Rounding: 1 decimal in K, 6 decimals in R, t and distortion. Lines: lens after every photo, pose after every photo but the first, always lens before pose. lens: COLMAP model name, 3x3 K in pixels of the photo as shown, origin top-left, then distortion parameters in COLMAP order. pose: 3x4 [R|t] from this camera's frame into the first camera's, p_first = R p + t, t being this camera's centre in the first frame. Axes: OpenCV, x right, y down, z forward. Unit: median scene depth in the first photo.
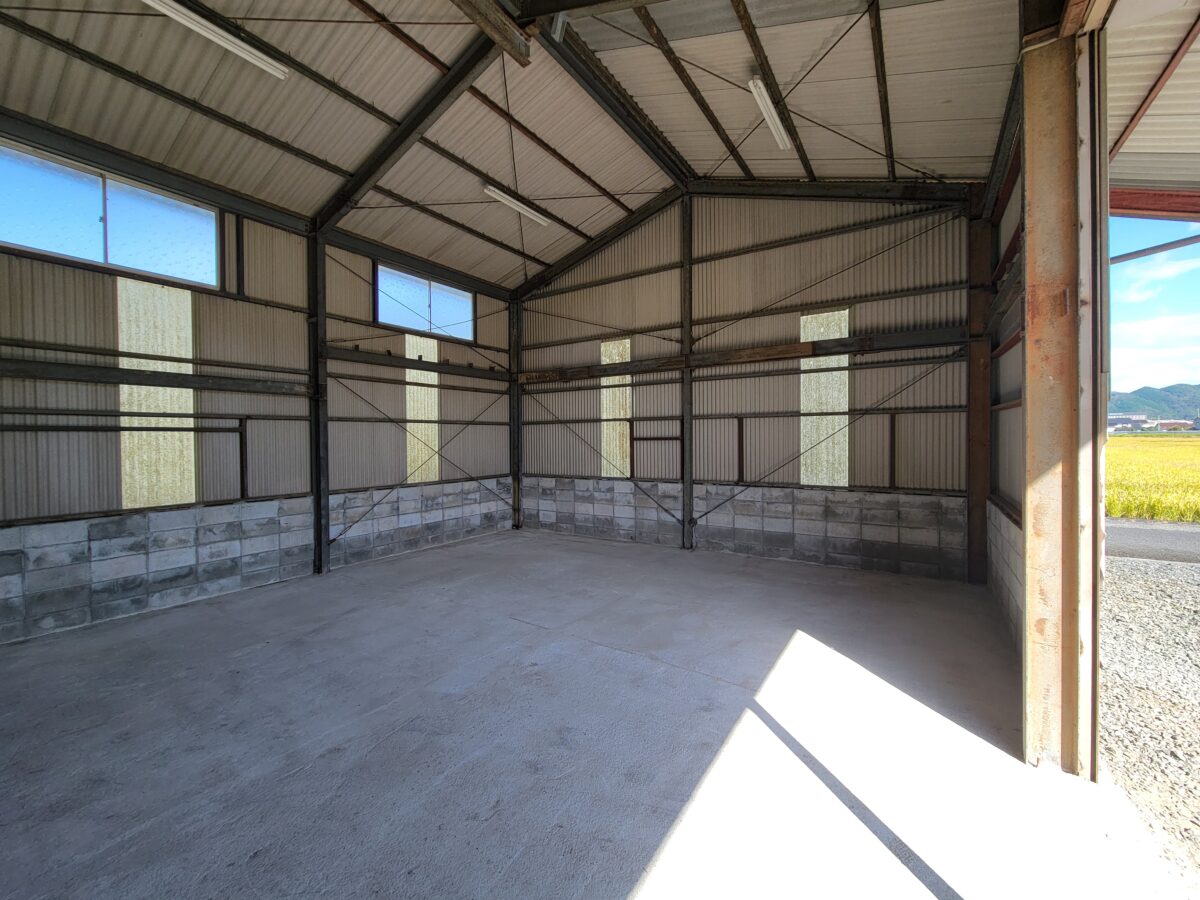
lens RADIAL K [[489.6, 0, 601.7], [0, 489.6, 446.9], [0, 0, 1]] dist [0.003891, -0.003359]
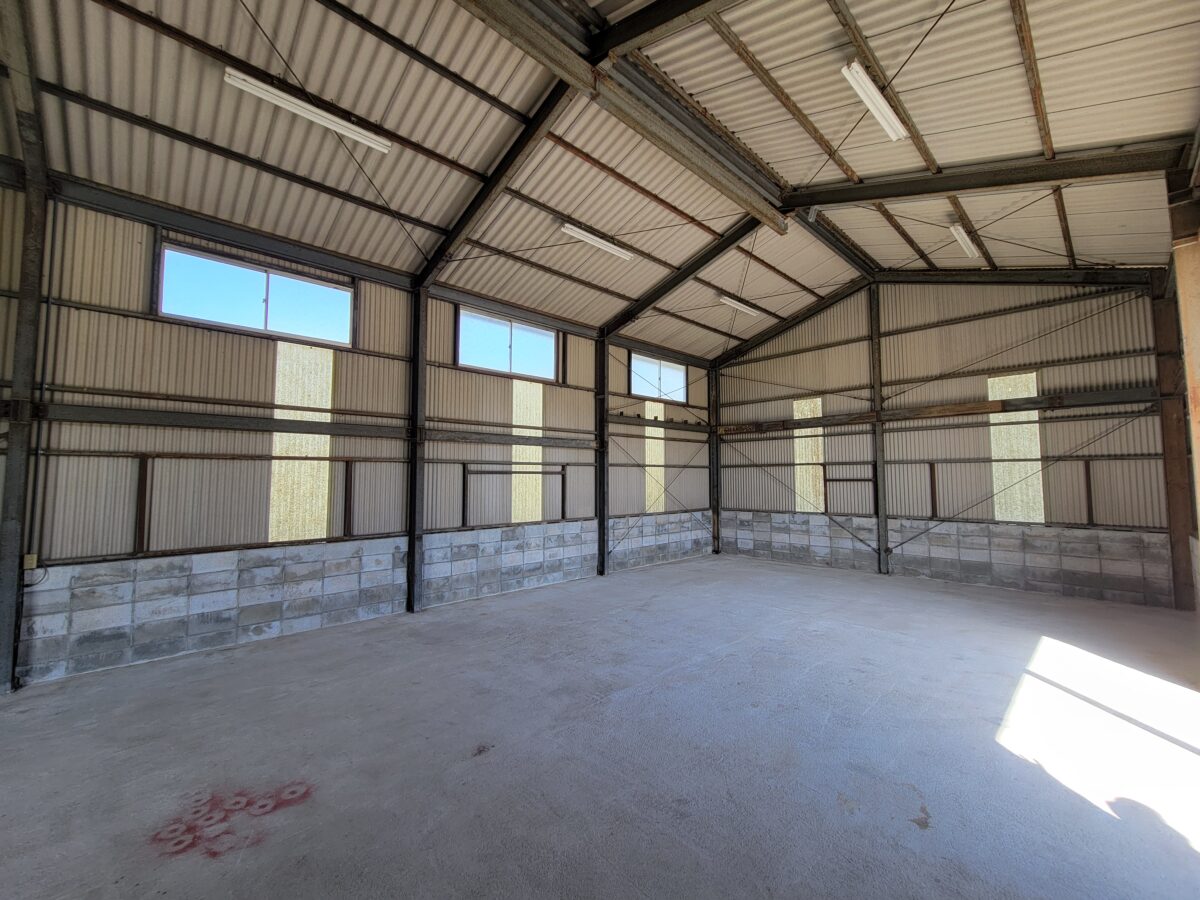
lens RADIAL K [[489.6, 0, 600.4], [0, 489.6, 447.1], [0, 0, 1]] dist [0.003891, -0.003359]
pose [[0.972430, -0.009229, -0.233014, -0.249451], [-0.009359, 0.996867, -0.078540, 0.003274], [0.233009, 0.078555, 0.969297, -0.386273]]
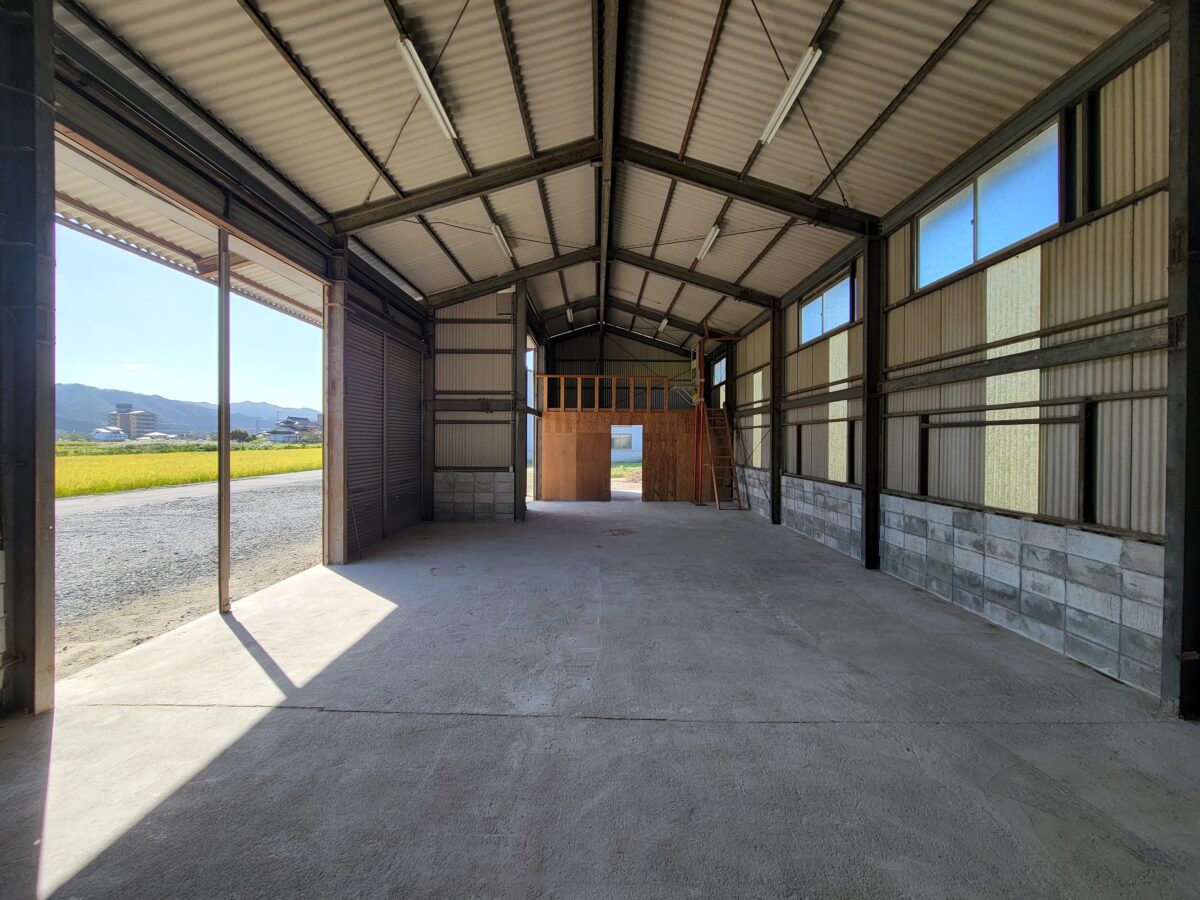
lens RADIAL K [[489.6, 0, 598.5], [0, 489.6, 443.2], [0, 0, 1]] dist [0.003891, -0.003359]
pose [[-0.843489, 0.011695, -0.537019, 0.154951], [-0.002650, 0.999660, 0.025932, -0.015599], [0.537140, 0.023297, -0.843171, 1.088501]]
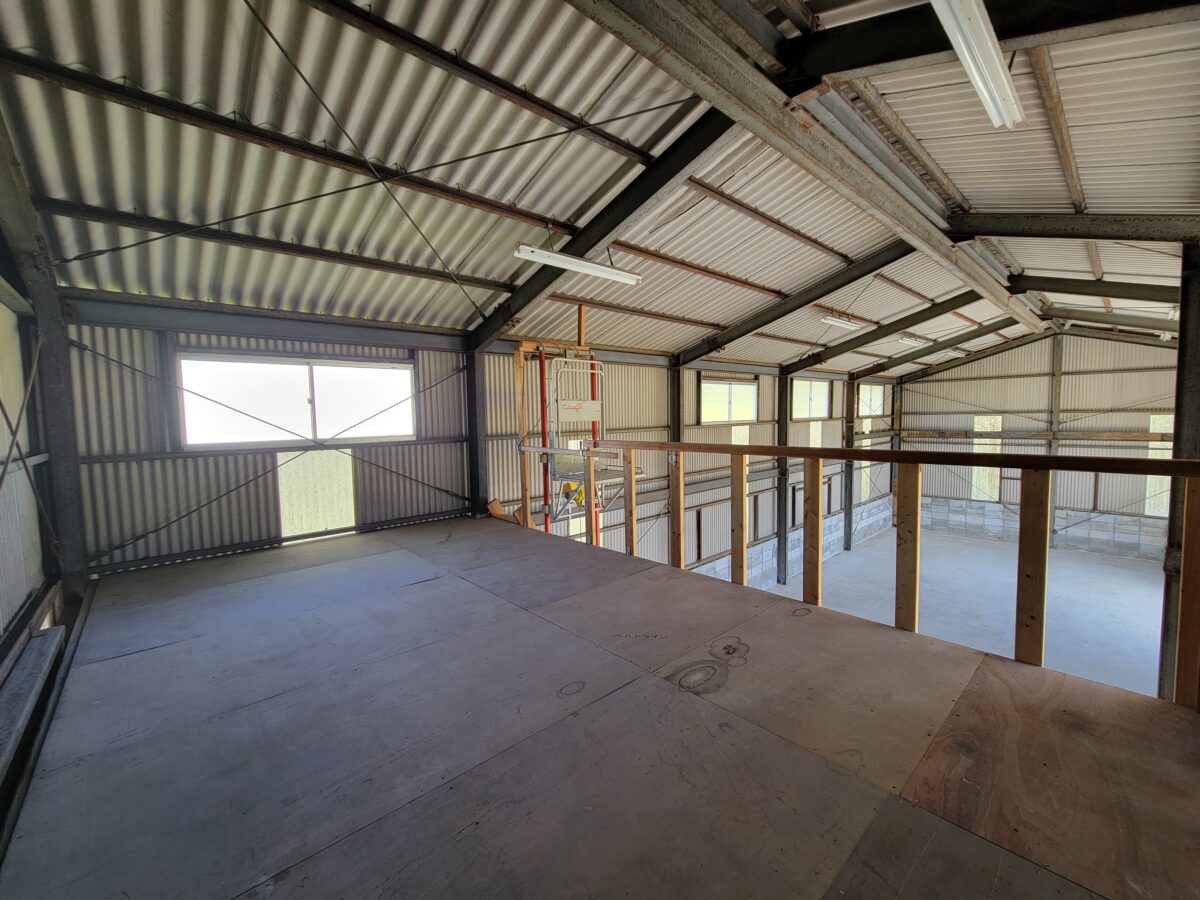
lens RADIAL K [[489.6, 0, 599.9], [0, 489.6, 447.7], [0, 0, 1]] dist [0.003891, -0.003359]
pose [[0.970524, 0.005449, -0.240943, -1.075037], [0.008845, 0.998266, 0.058203, -0.285616], [0.240842, -0.058619, 0.968792, -1.139764]]
